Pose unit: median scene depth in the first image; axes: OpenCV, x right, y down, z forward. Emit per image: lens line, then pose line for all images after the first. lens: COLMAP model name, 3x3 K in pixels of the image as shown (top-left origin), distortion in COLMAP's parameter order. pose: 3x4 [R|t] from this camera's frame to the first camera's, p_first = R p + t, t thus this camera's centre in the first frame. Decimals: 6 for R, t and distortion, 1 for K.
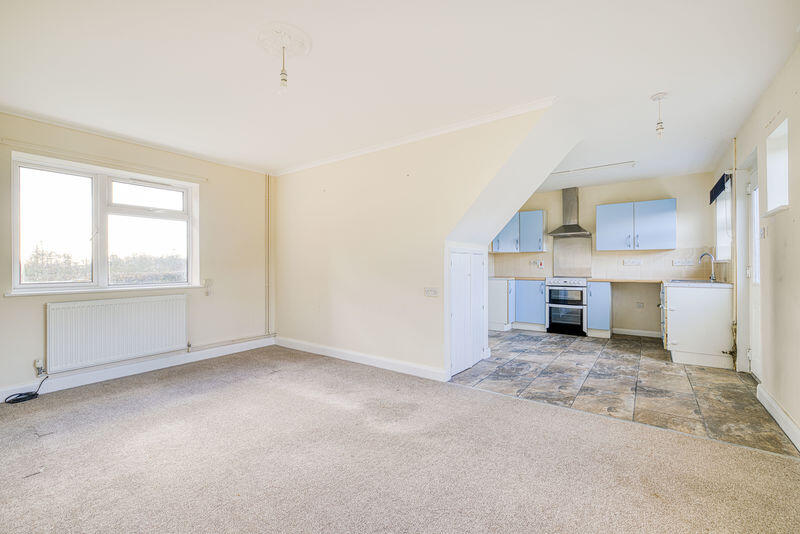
lens RADIAL K [[344.1, 0, 403.2], [0, 344.1, 266.2], [0, 0, 1]] dist [0.000905, 0.000111]
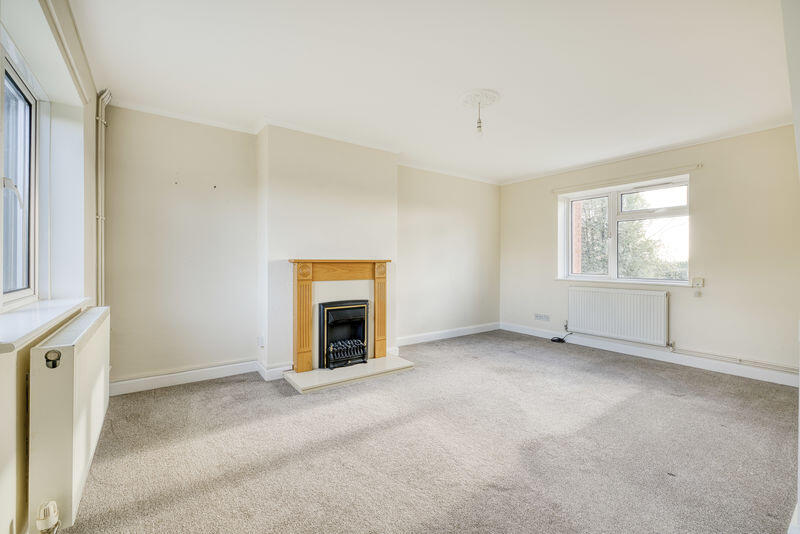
lens RADIAL K [[344.1, 0, 399.5], [0, 344.1, 262.2], [0, 0, 1]] dist [0.000905, 0.000111]
pose [[-0.310729, 0.002278, -0.950496, 0.612860], [-0.005961, 0.999973, 0.004346, -0.003154], [0.950480, 0.007016, -0.310707, 0.654342]]
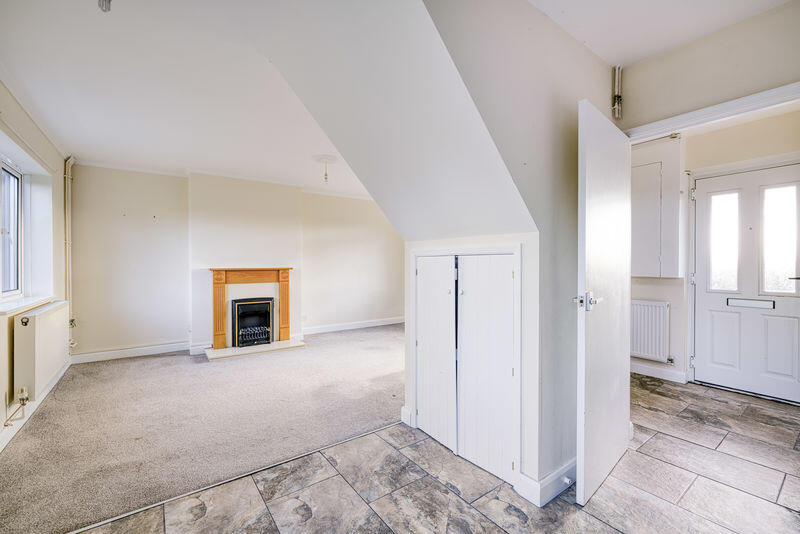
lens RADIAL K [[344.1, 0, 401.8], [0, 344.1, 264.9], [0, 0, 1]] dist [0.000905, 0.000111]
pose [[-0.309247, 0.005662, -0.950965, 0.832383], [0.000295, 0.999983, 0.005858, -0.026126], [0.950982, 0.001530, -0.309244, 1.183908]]
